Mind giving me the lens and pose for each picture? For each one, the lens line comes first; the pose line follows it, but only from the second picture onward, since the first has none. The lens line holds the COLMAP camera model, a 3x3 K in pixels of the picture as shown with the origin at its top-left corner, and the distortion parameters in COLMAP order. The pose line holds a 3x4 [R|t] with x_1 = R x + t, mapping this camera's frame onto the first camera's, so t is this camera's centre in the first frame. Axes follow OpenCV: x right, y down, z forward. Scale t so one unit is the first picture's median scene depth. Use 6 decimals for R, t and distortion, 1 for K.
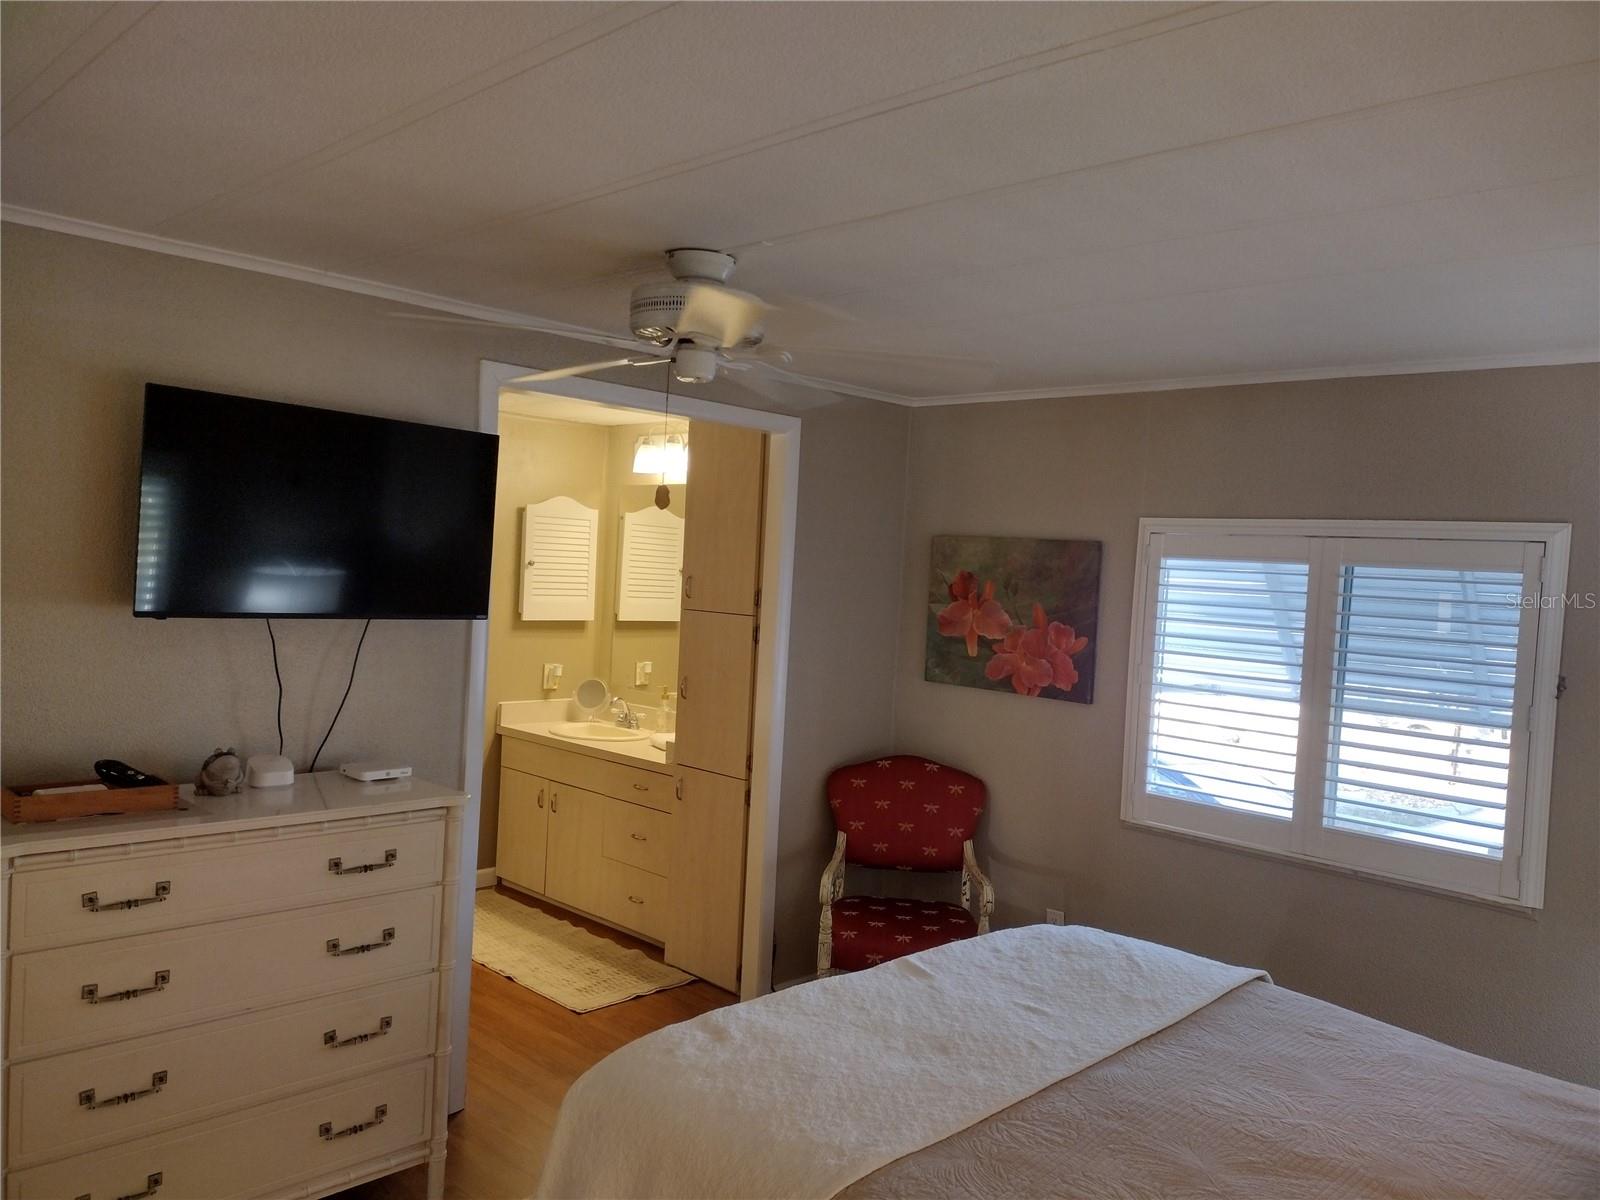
lens RADIAL K [[1185.7, 0, 794.3], [0, 1185.7, 606.1], [0, 0, 1]] dist [0.066333, -0.088981]
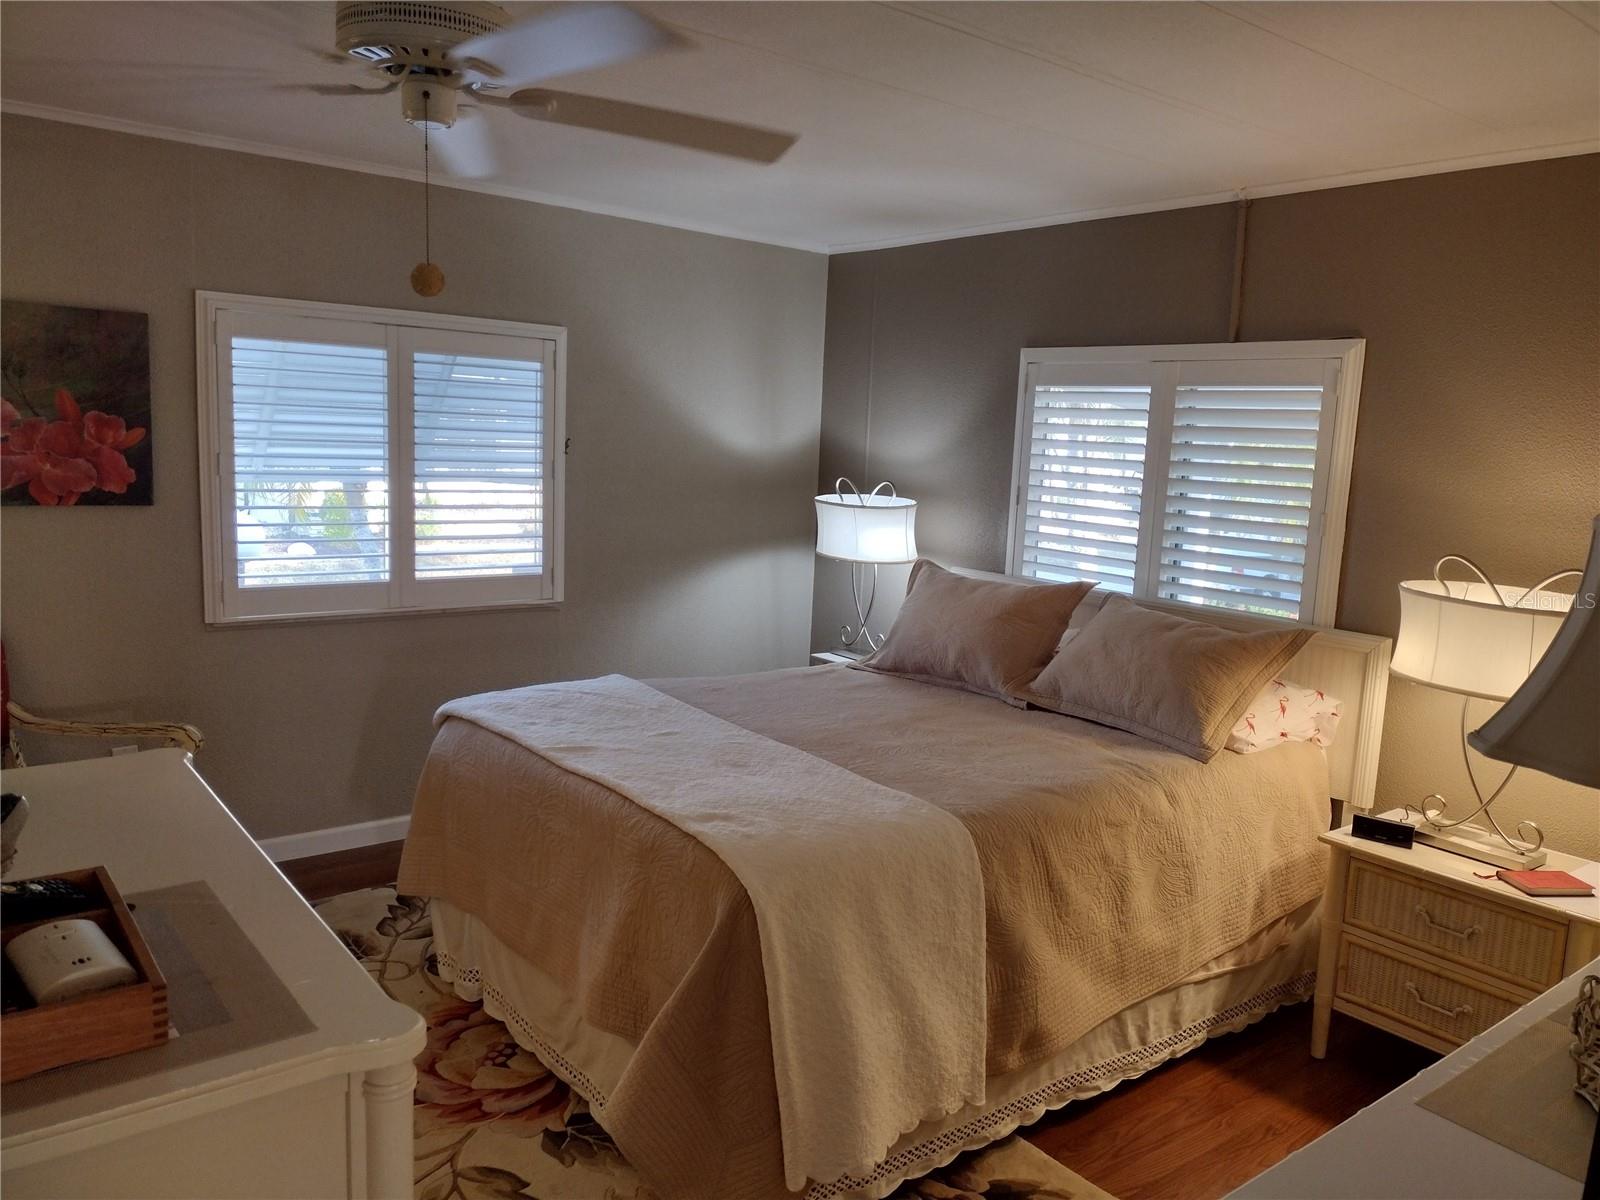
lens RADIAL K [[1185.7, 0, 794.3], [0, 1185.7, 606.1], [0, 0, 1]] dist [0.066333, -0.088981]
pose [[0.125278, -0.201507, 0.971442, -0.577792], [-0.003163, 0.979070, 0.203497, -0.026282], [-0.992117, -0.028567, 0.122019, 0.437518]]
